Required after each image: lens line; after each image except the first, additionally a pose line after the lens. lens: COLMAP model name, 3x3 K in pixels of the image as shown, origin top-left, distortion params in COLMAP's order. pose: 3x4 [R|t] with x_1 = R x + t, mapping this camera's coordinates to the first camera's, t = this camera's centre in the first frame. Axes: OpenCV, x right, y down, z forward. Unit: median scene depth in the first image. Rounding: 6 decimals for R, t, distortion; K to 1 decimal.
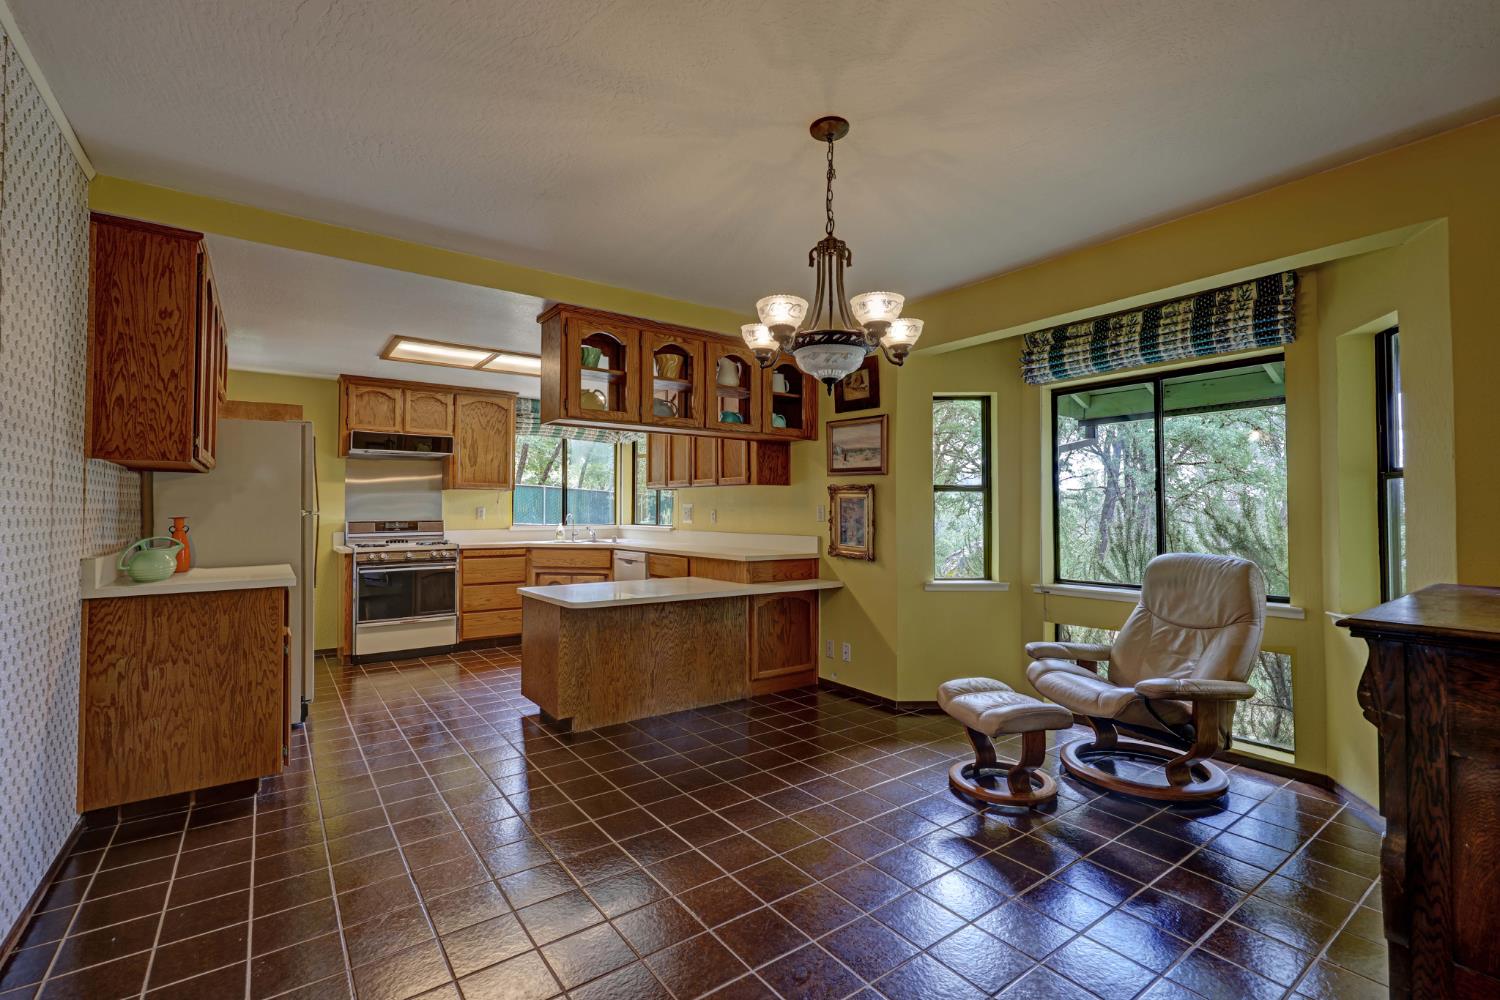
lens RADIAL K [[660.3, 0, 749.5], [0, 660.3, 496.1], [0, 0, 1]] dist [0.001305, 0.000183]
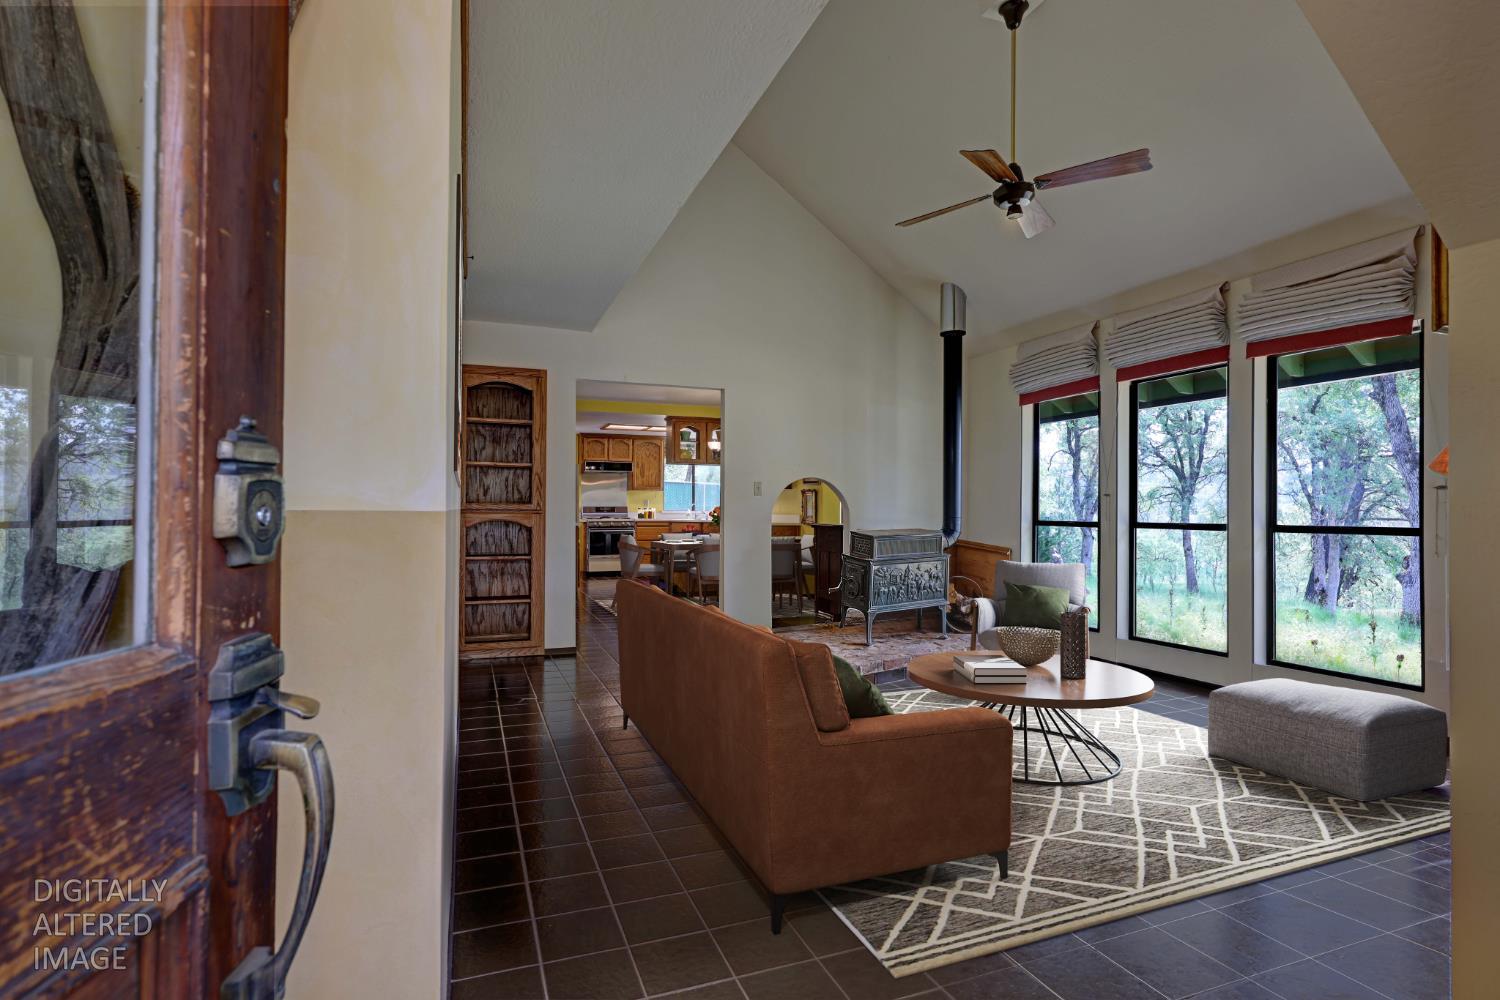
lens RADIAL K [[761.1, 0, 751.5], [0, 761.1, 505.4], [0, 0, 1]] dist [0.002482, 0.000094]
pose [[0.965371, 0.006243, -0.260806, 0.608477], [-0.002020, 0.999863, 0.016457, -0.004637], [0.260873, -0.015361, 0.965251, -1.376034]]
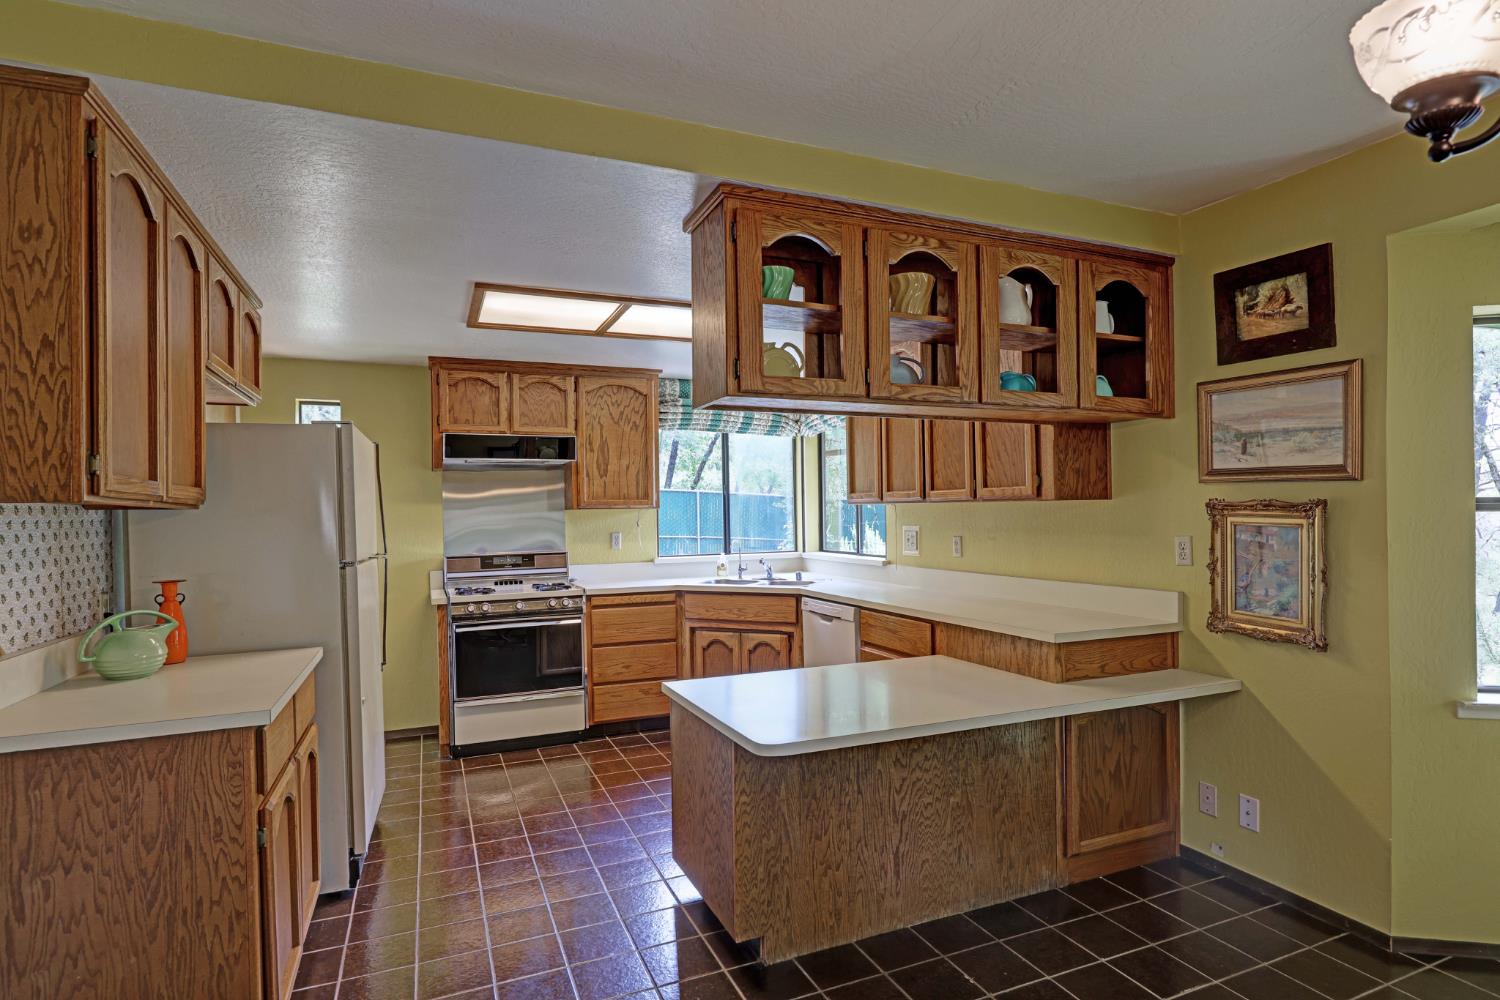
lens RADIAL K [[768.8, 0, 747.7], [0, 768.8, 512.4], [0, 0, 1]] dist [-0.013826, -0.000561]
pose [[0.972153, -0.015276, -0.233848, -0.105087], [0.020519, 0.999589, 0.020007, -0.028485], [0.233447, -0.024248, 0.972067, 0.326969]]
